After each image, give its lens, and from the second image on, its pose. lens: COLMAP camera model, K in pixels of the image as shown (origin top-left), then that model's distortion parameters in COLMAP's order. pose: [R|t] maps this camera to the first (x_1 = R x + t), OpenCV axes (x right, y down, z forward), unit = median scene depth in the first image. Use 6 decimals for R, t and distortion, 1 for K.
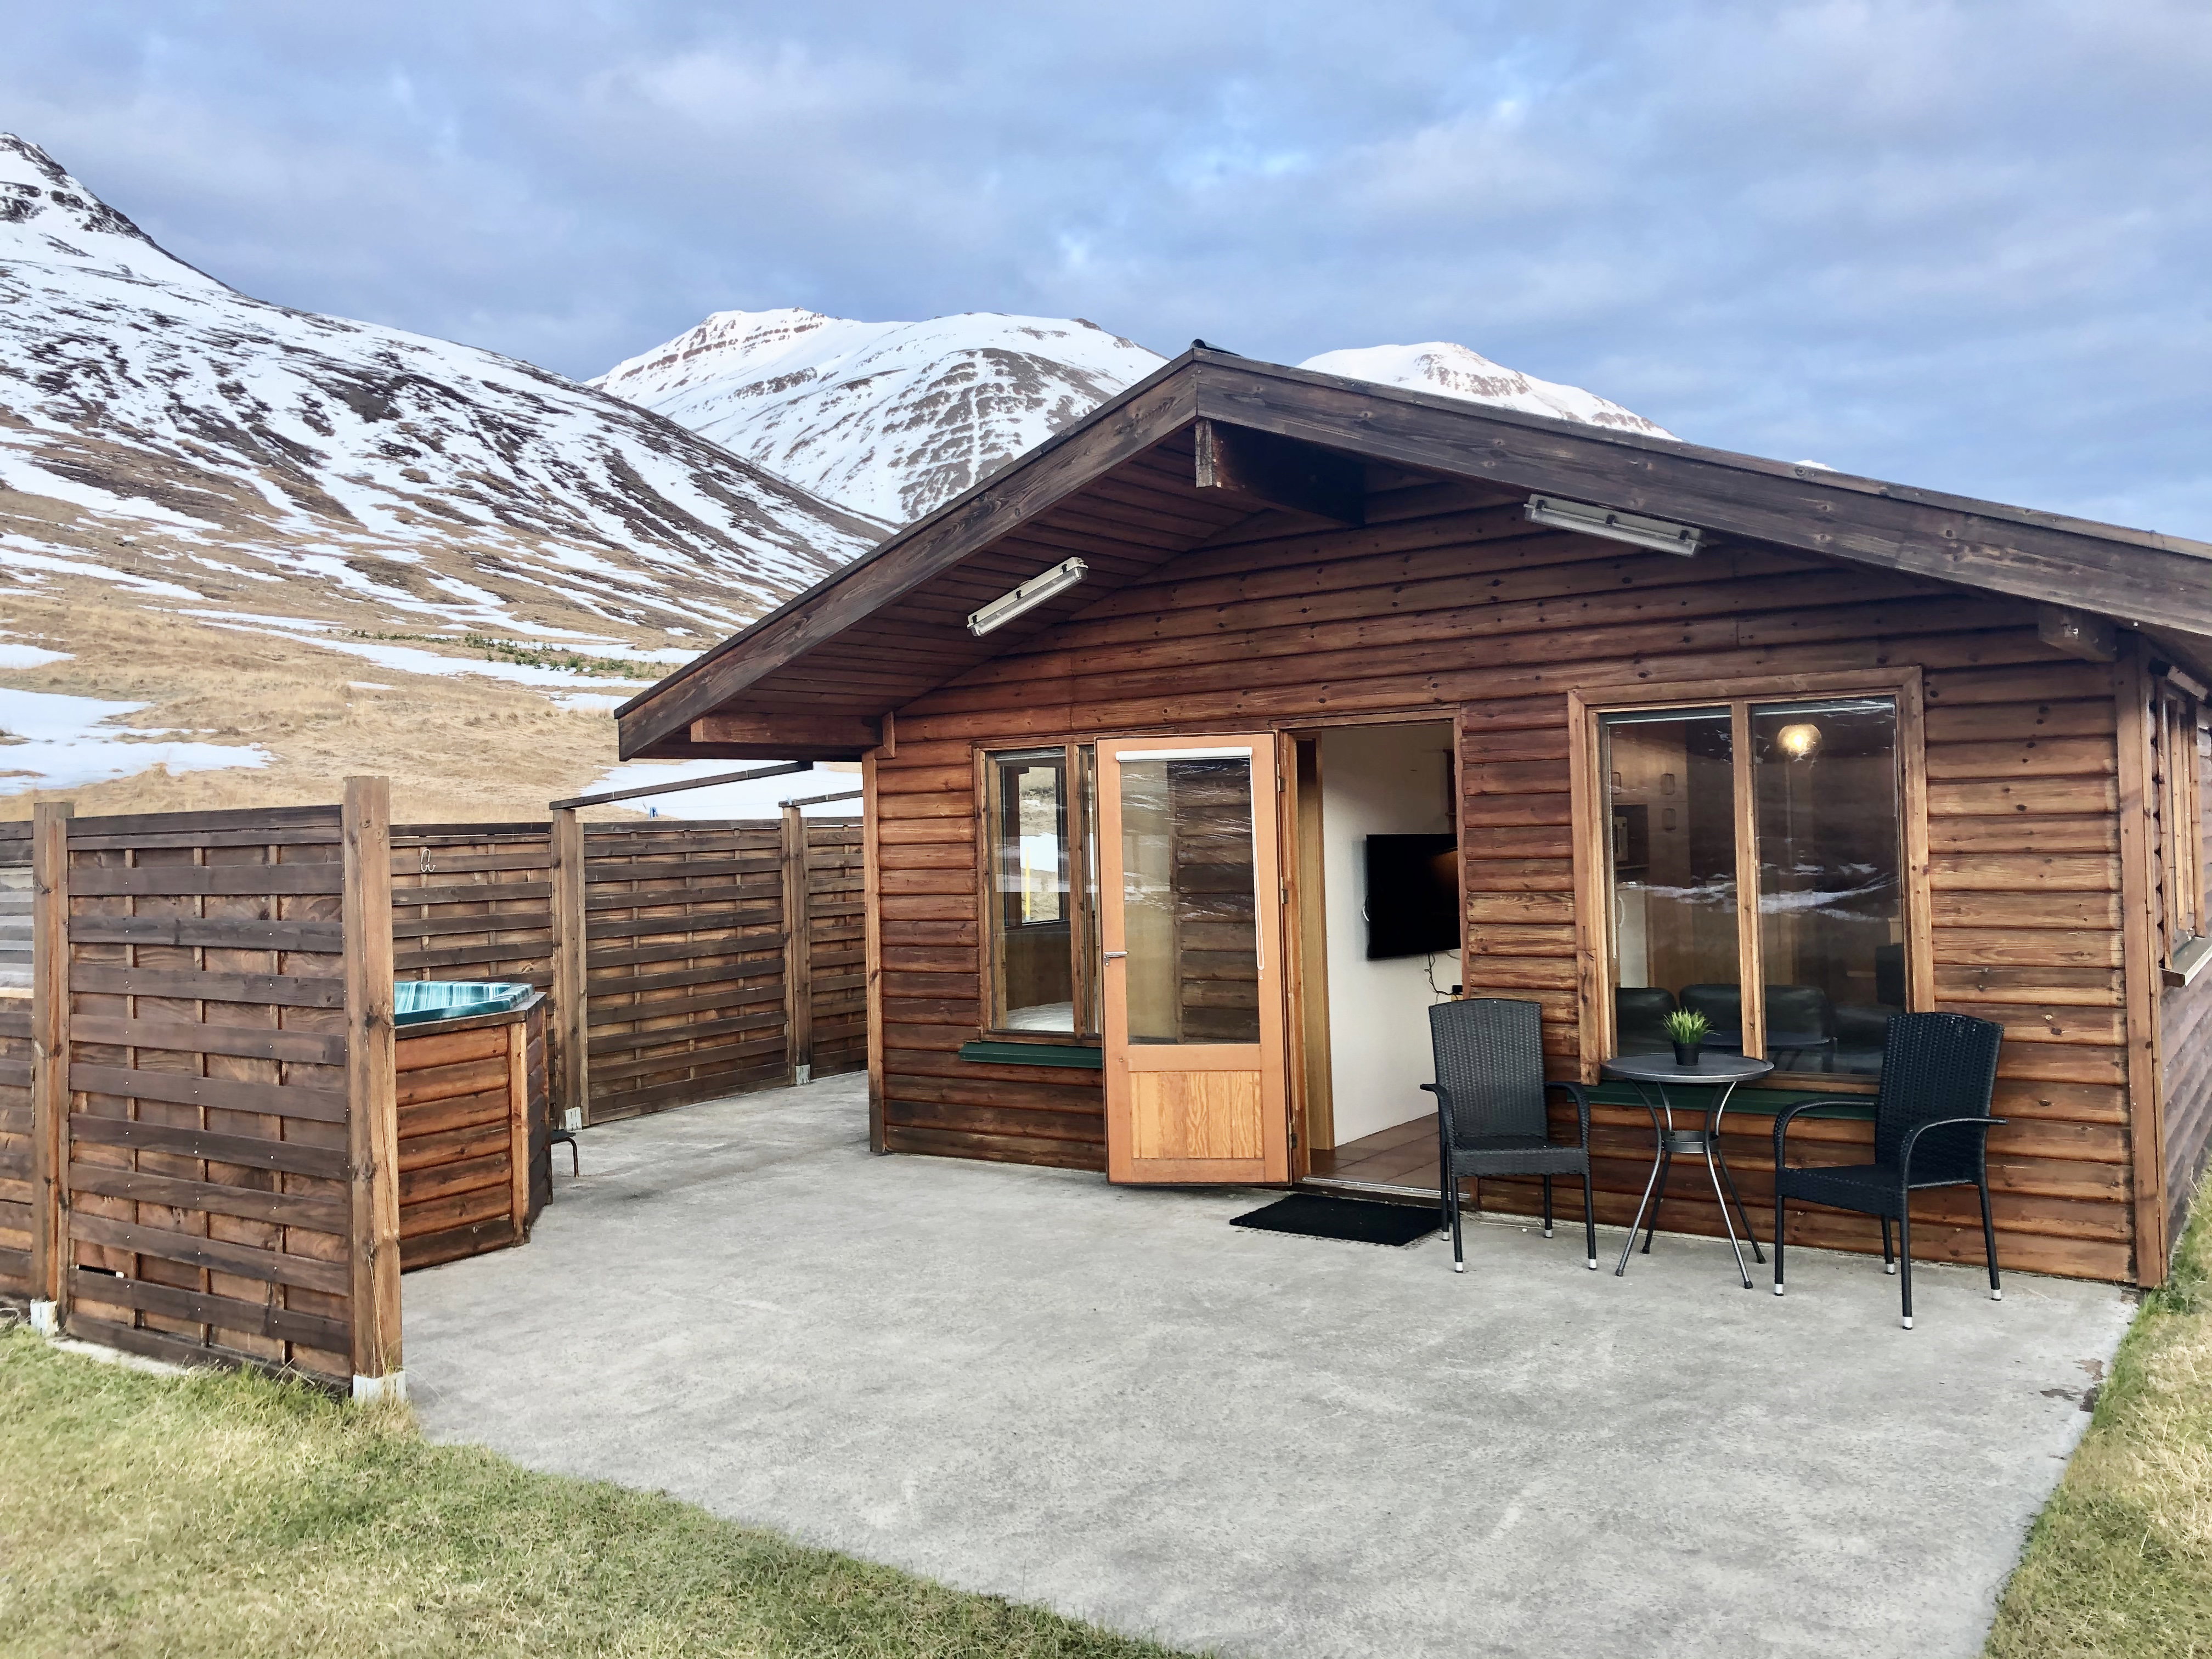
lens RADIAL K [[1789.1, 0, 1094.5], [0, 1789.1, 811.6], [0, 0, 1]] dist [0.045375, -0.061340]
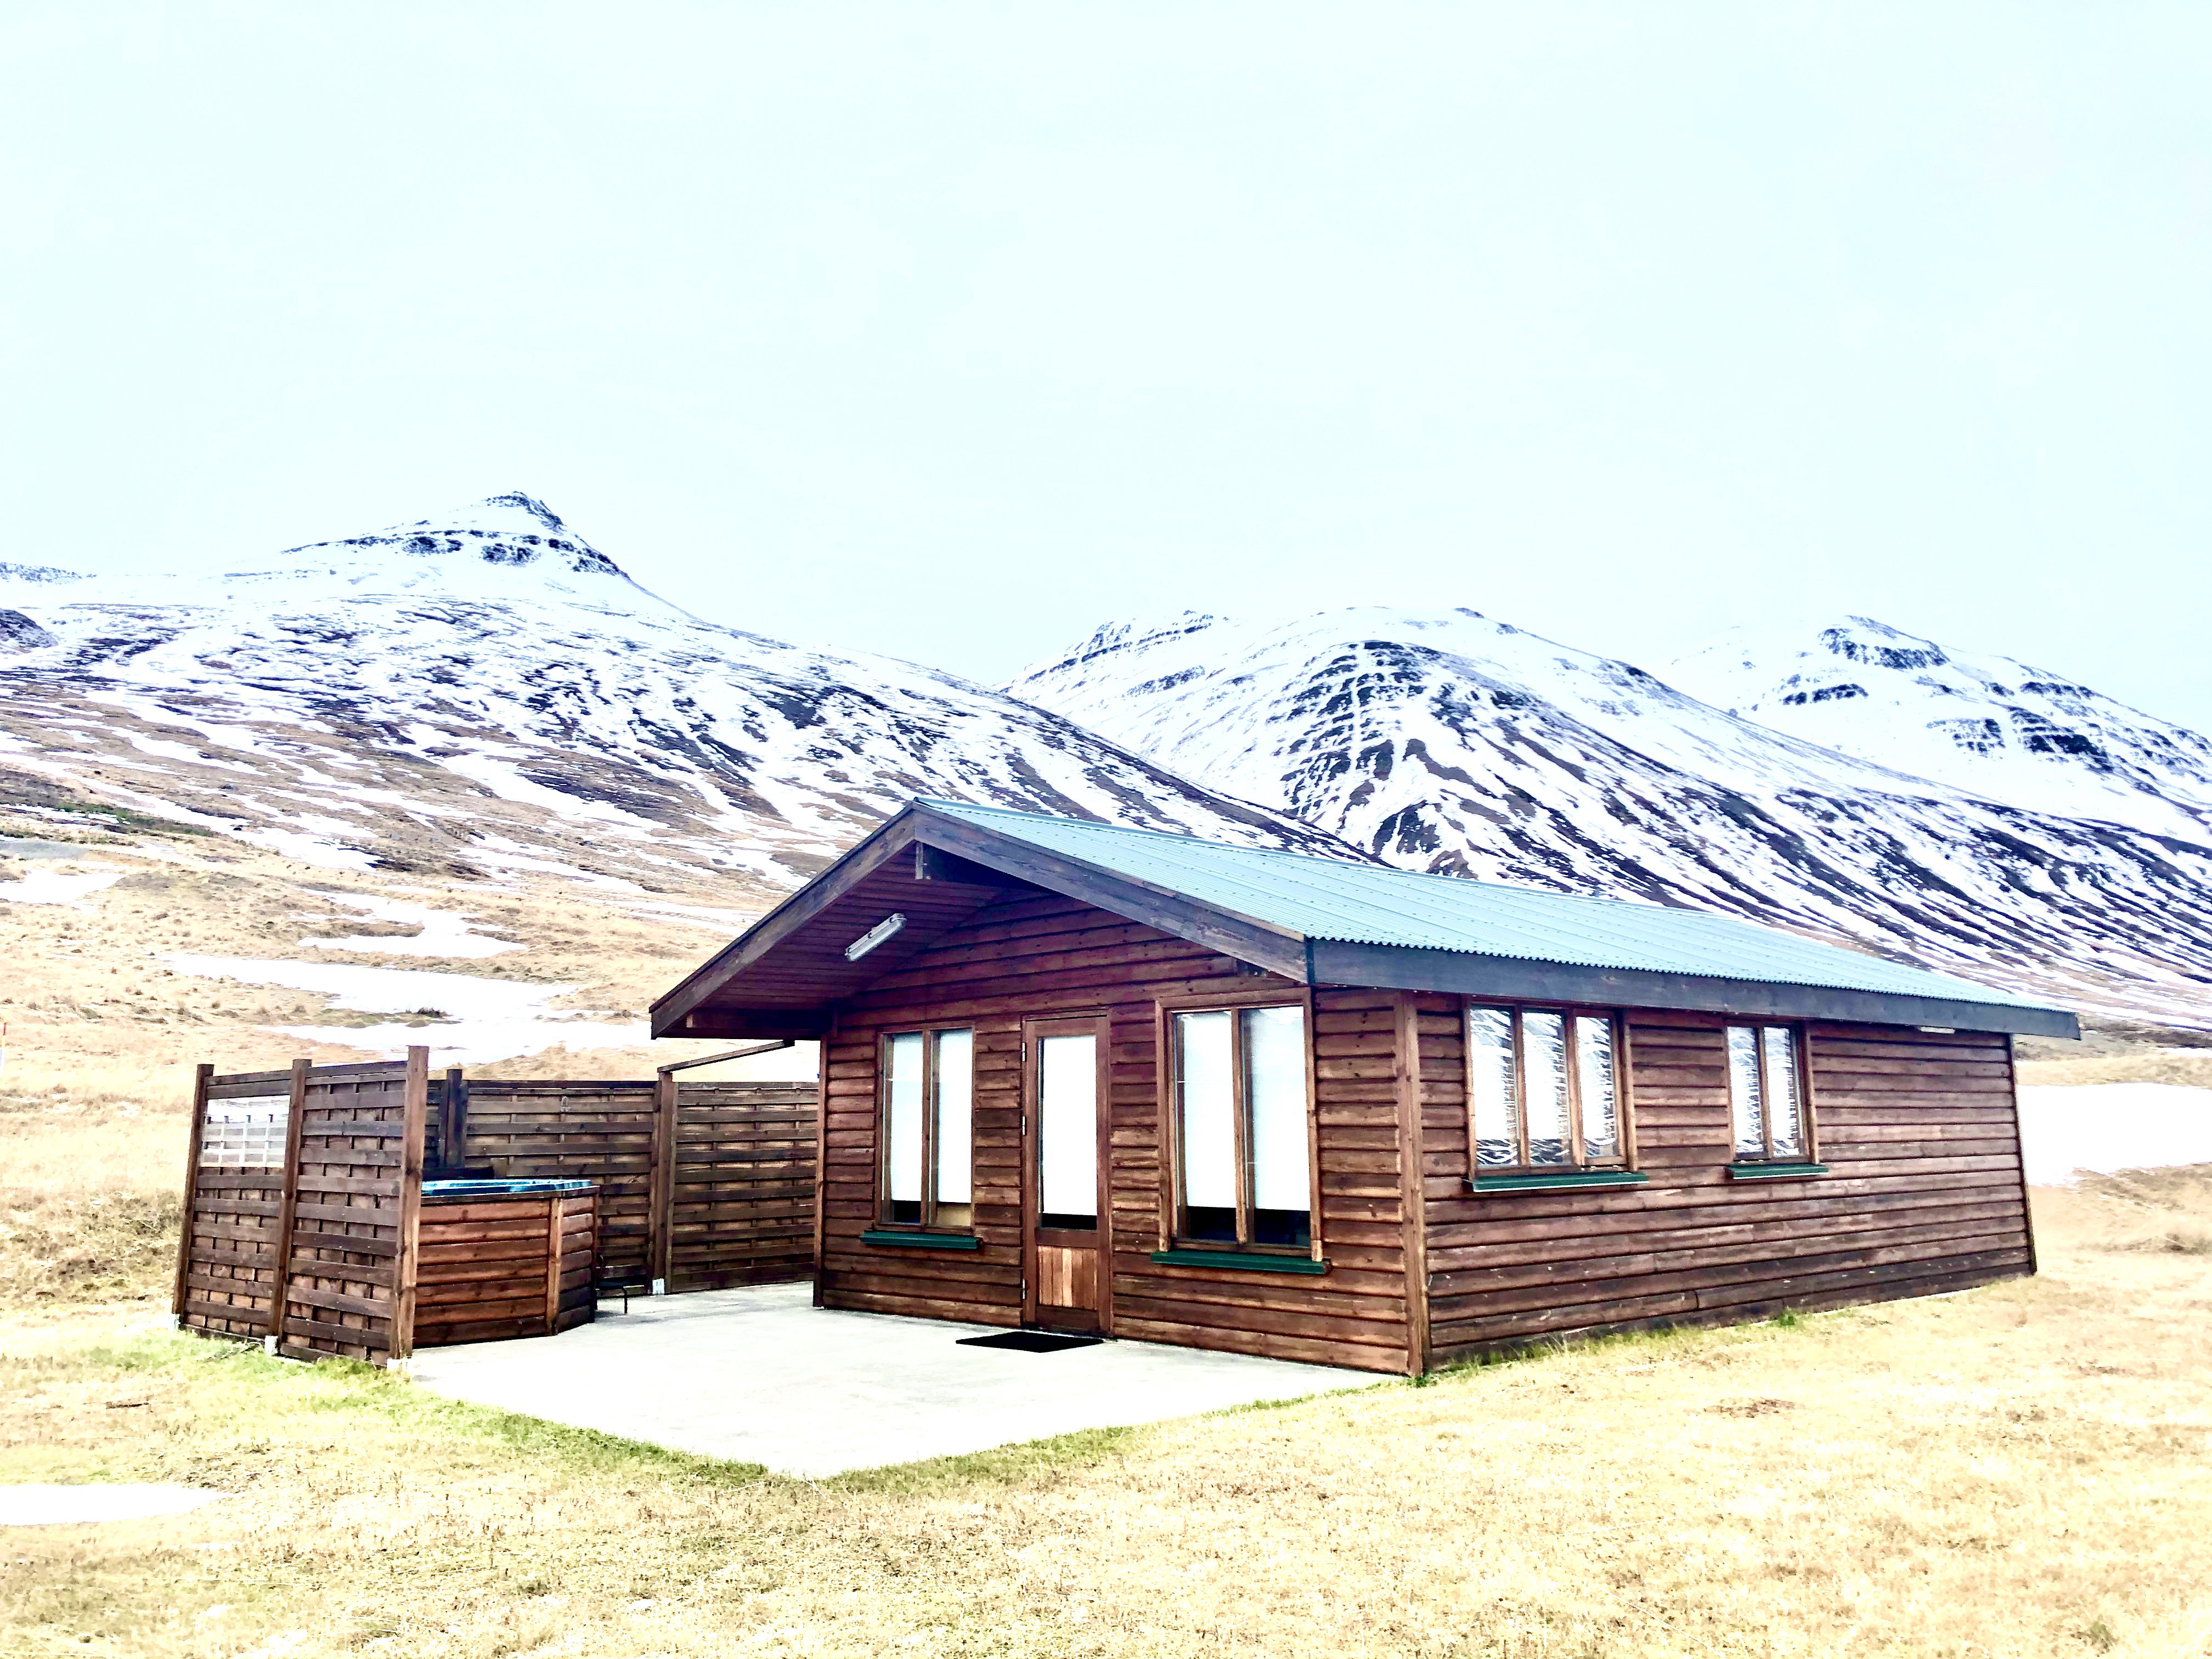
lens RADIAL K [[1789.1, 0, 1102.0], [0, 1789.1, 787.0], [0, 0, 1]] dist [0.045375, -0.061340]
pose [[0.977647, -0.019957, -0.209303, 0.550860], [-0.016126, 0.985435, -0.169287, 0.017369], [0.209633, 0.168878, 0.963086, -0.586018]]
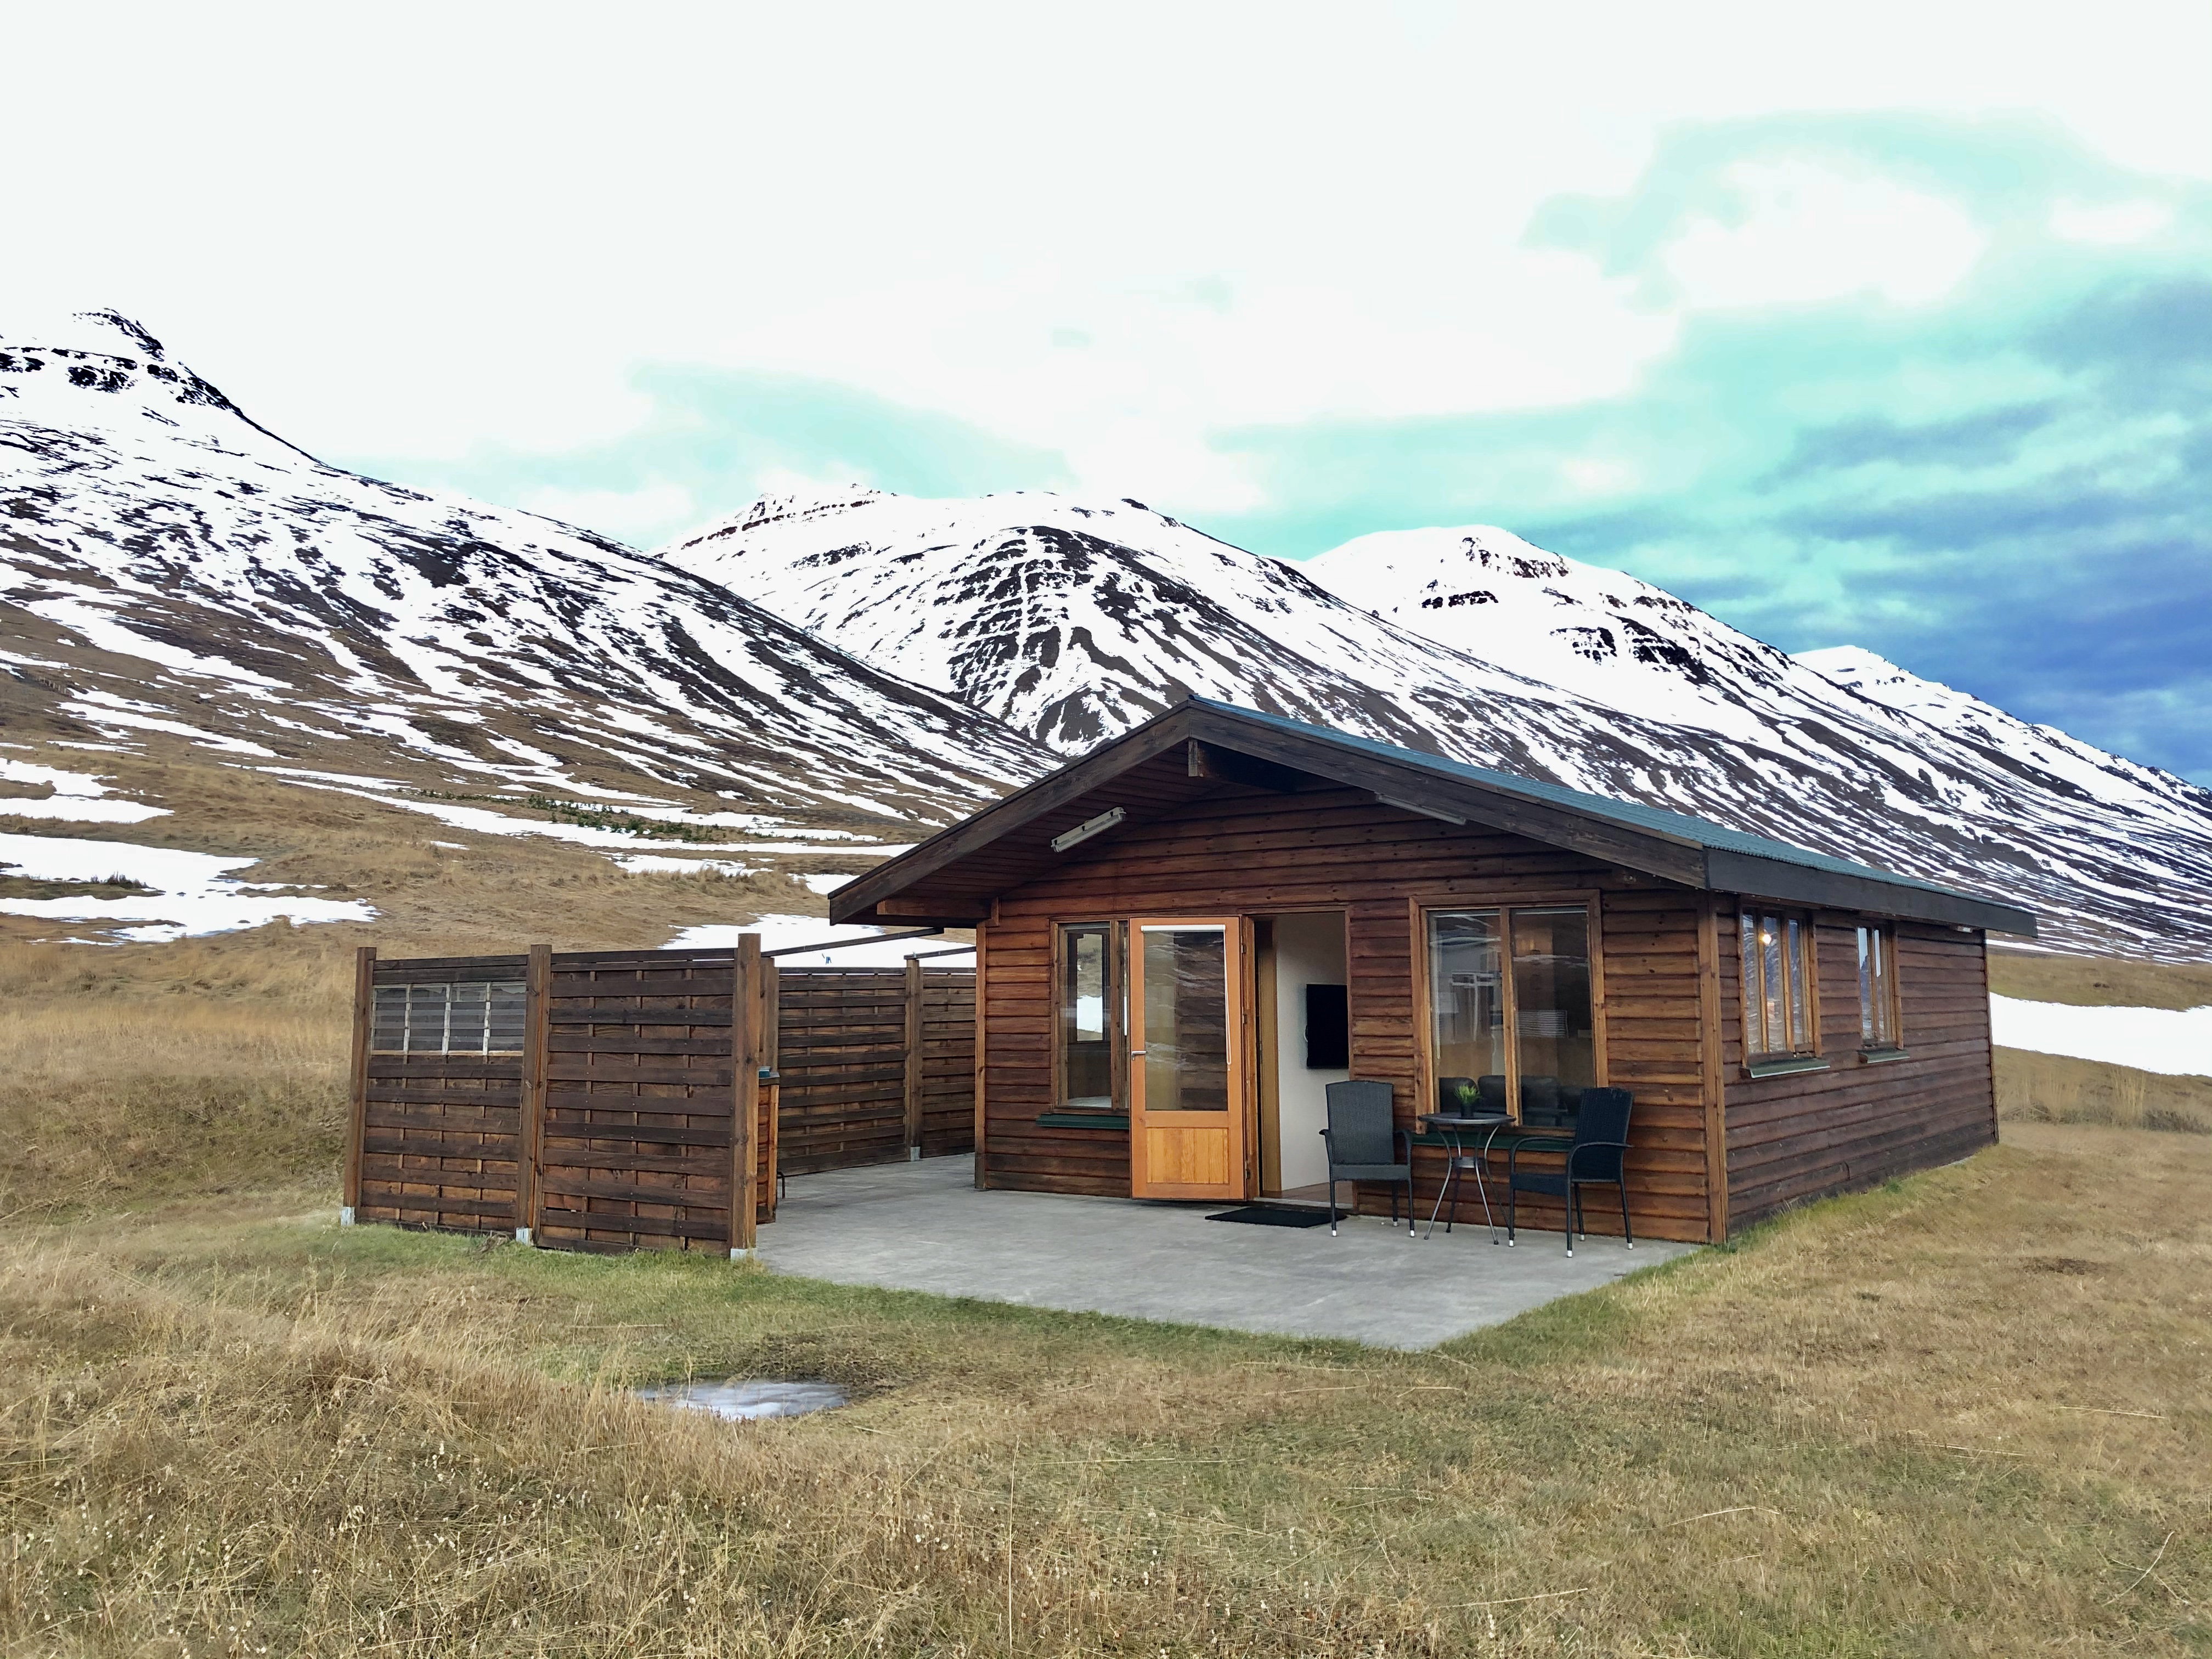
lens RADIAL K [[1789.1, 0, 1088.9], [0, 1789.1, 820.3], [0, 0, 1]] dist [0.045375, -0.061340]
pose [[0.999457, 0.019551, -0.026527, 0.006187], [-0.021837, 0.995807, -0.088830, 0.016653], [0.024679, 0.089361, 0.995693, -0.677267]]
